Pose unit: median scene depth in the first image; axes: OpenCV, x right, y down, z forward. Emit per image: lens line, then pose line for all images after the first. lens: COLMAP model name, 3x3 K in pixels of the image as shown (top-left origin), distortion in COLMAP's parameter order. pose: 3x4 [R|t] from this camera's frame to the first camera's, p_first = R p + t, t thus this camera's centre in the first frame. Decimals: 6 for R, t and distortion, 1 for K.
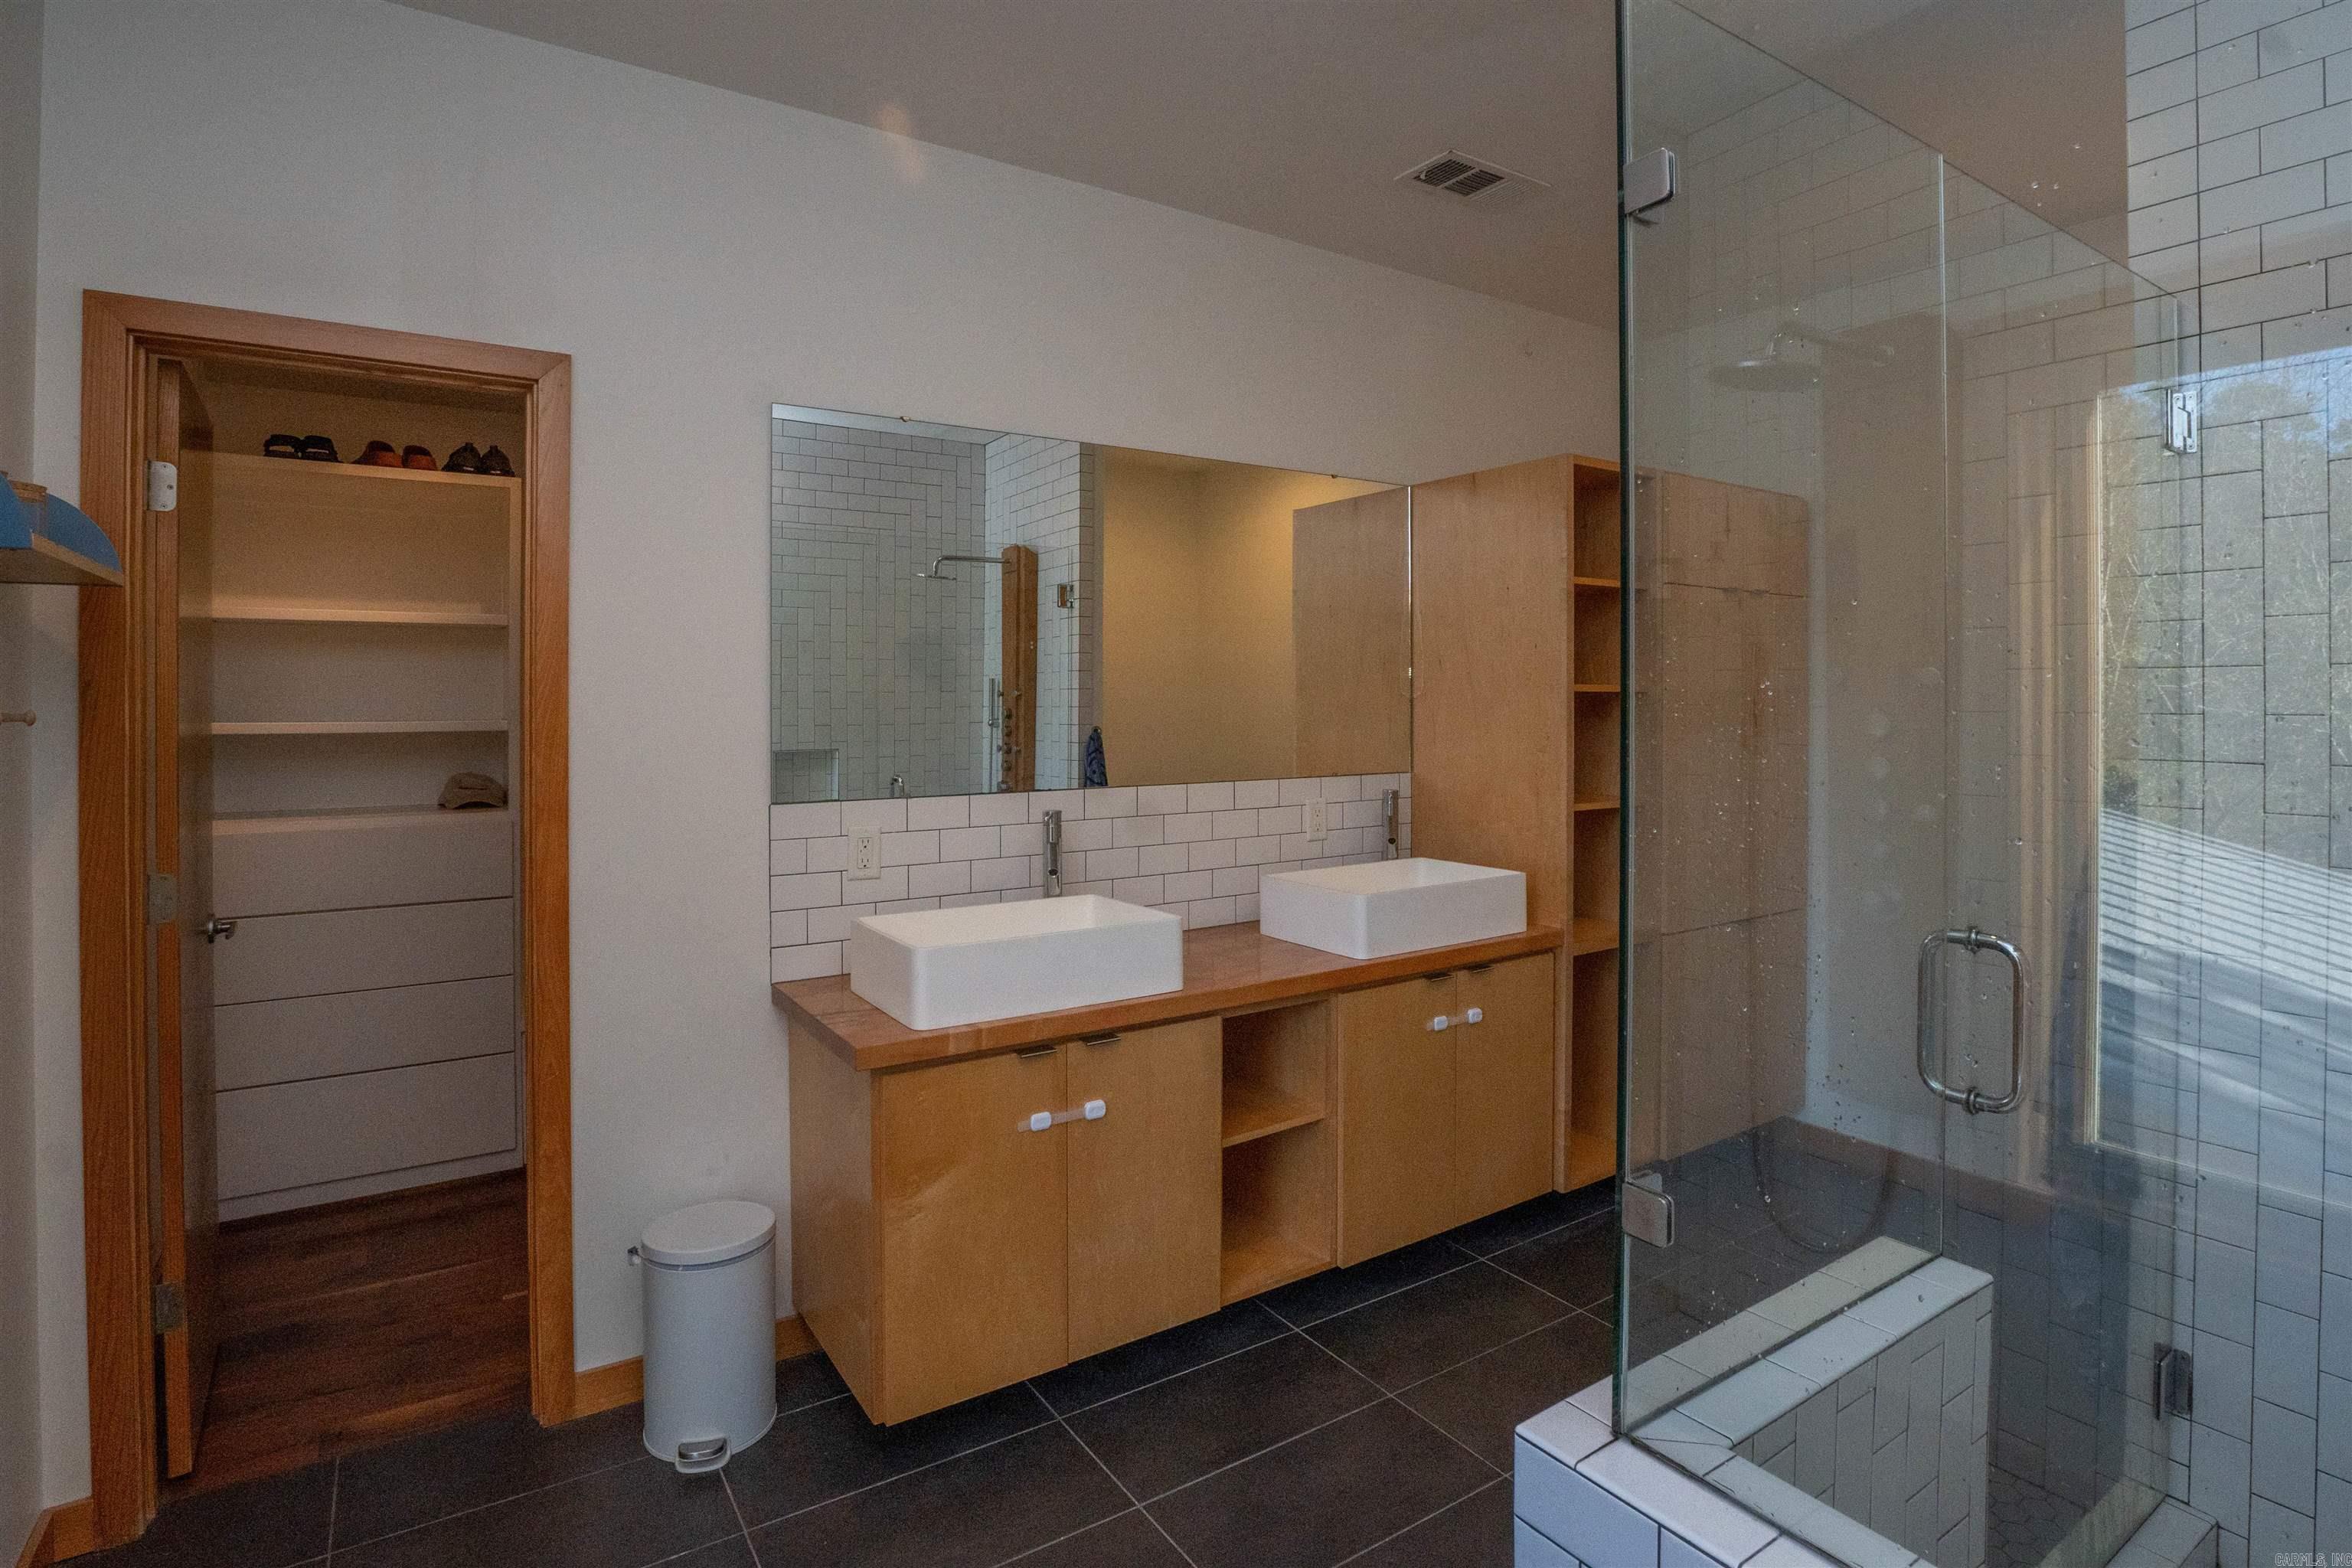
lens RADIAL K [[1165.8, 0, 1164.1], [0, 1165.8, 721.1], [0, 0, 1]] dist [-0.028990, 0.001463]
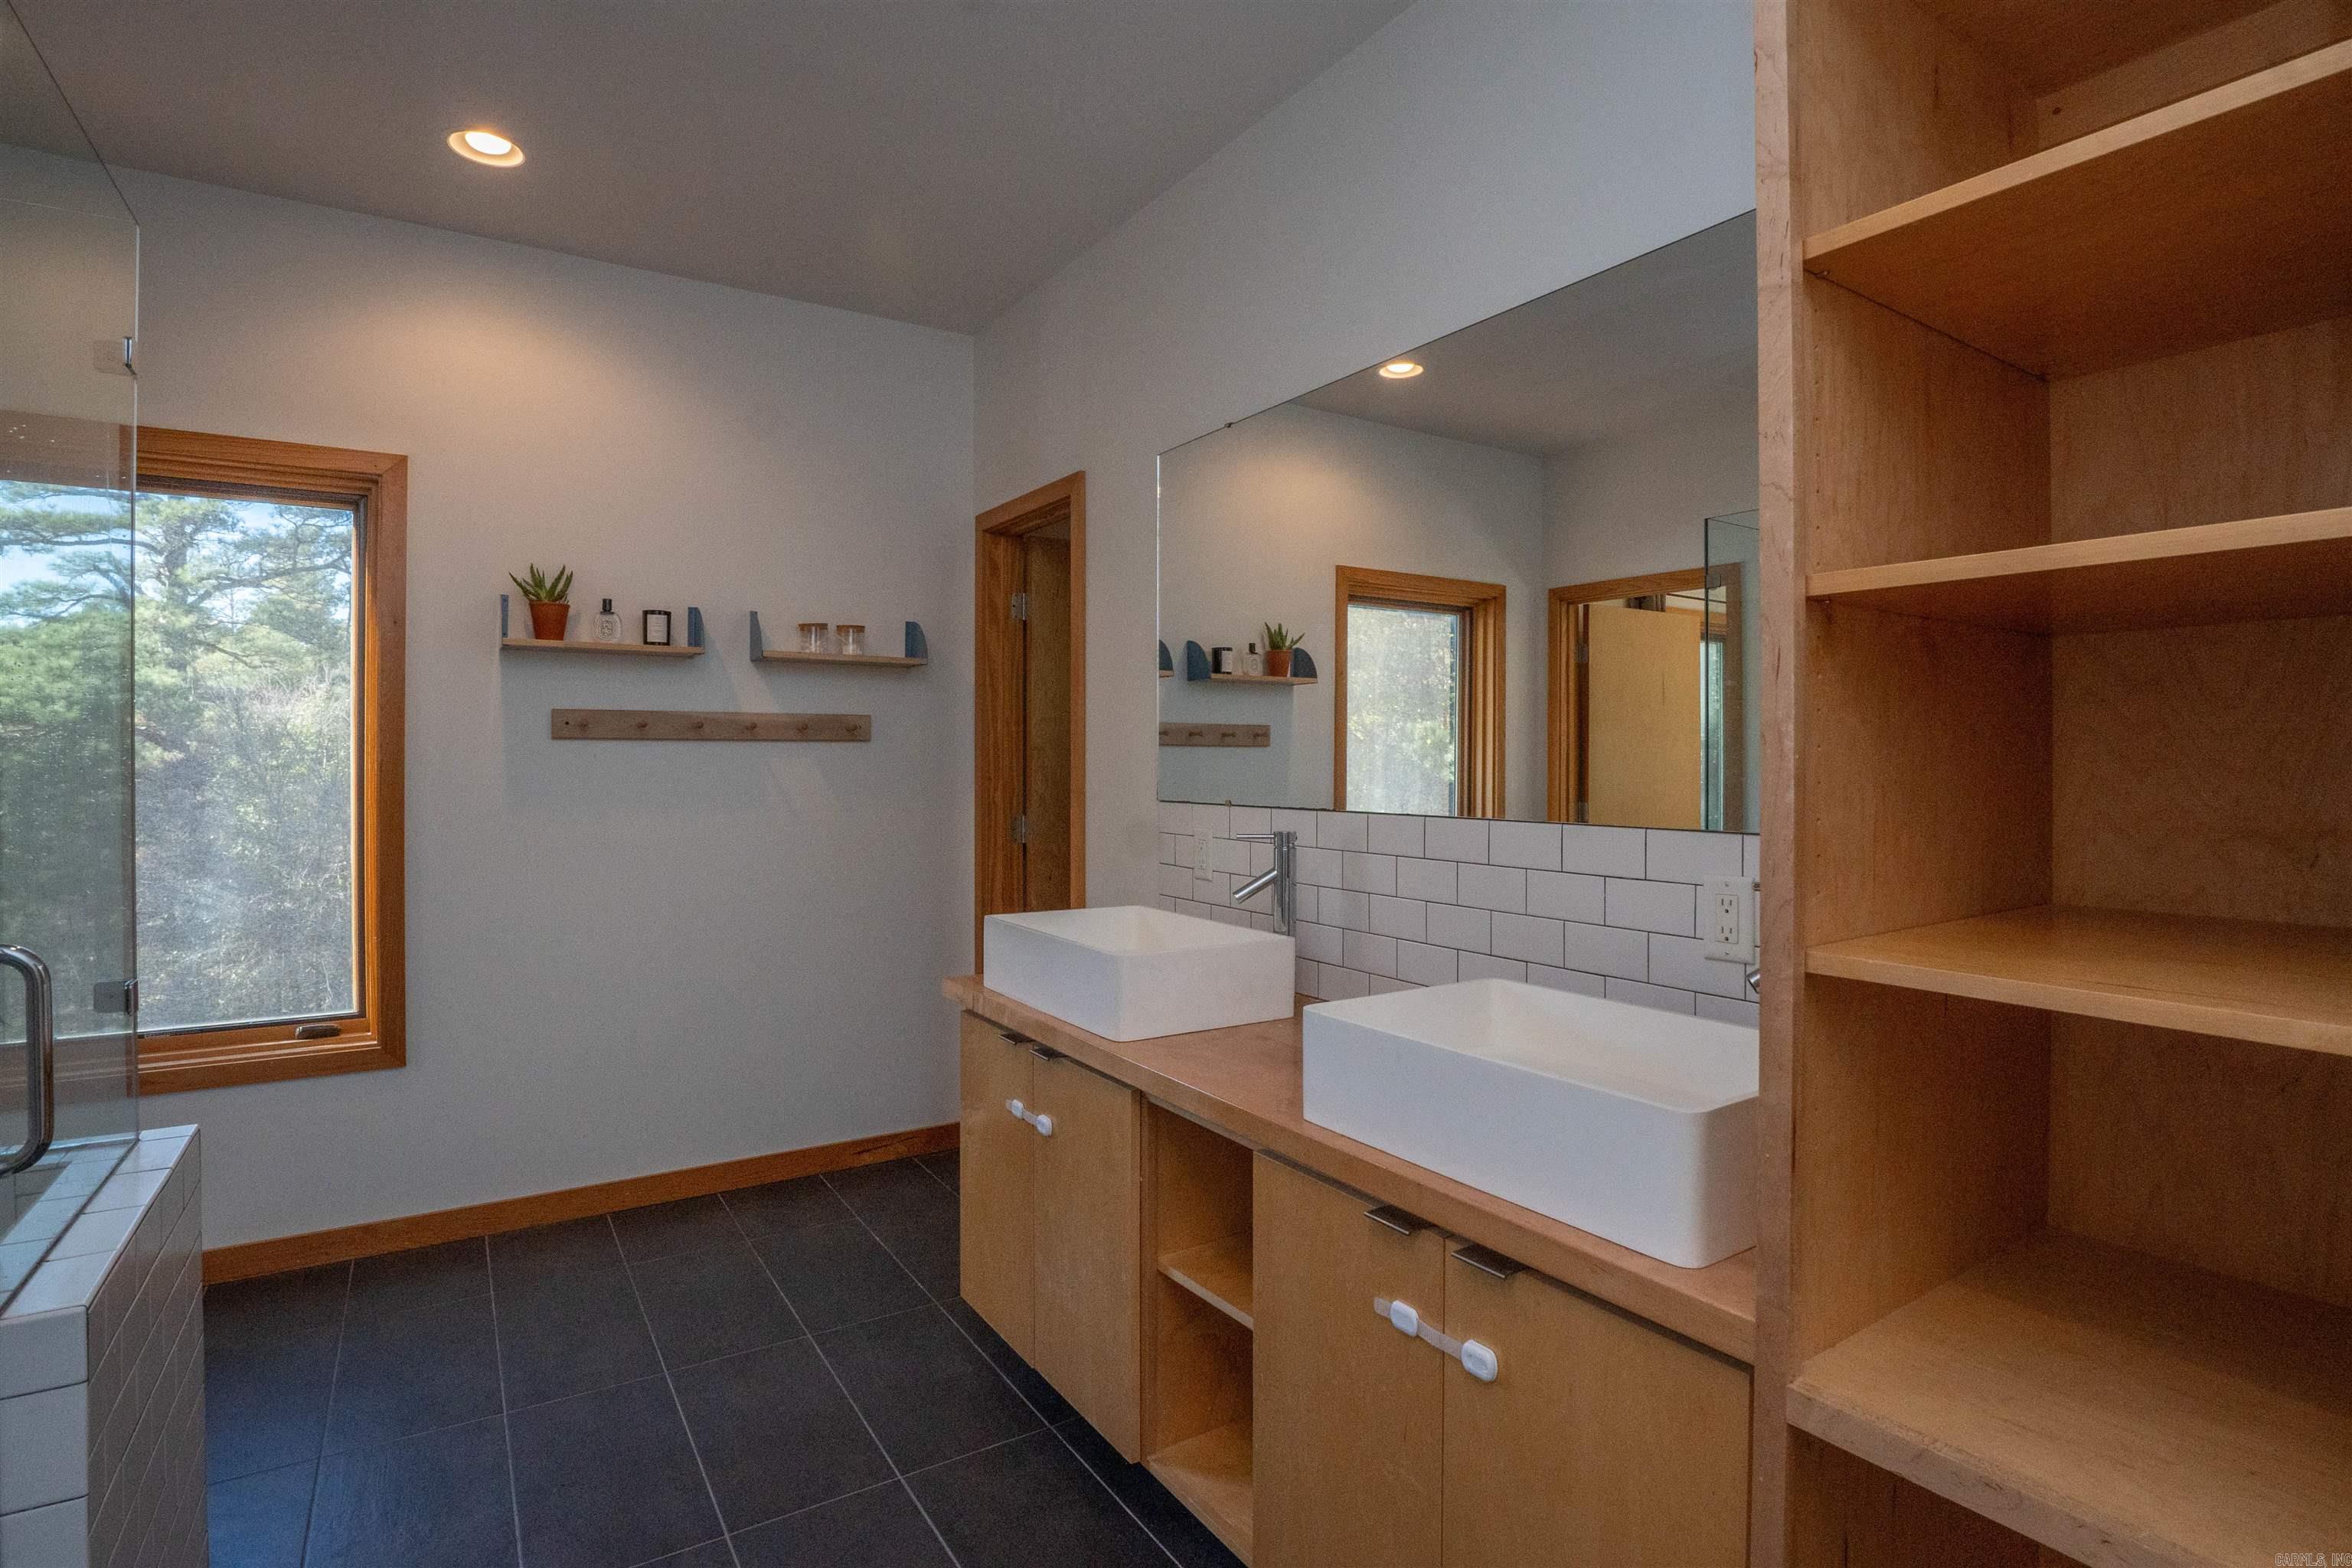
lens RADIAL K [[1139.3, 0, 1165.7], [0, 1139.3, 784.9], [0, 0, 1]] dist [-0.044077, 0.008161]
pose [[0.000655, 0.018747, -0.999824, 0.724697], [-0.025137, 0.999509, 0.018724, 0.030641], [0.999684, 0.025120, 0.001126, 0.915938]]
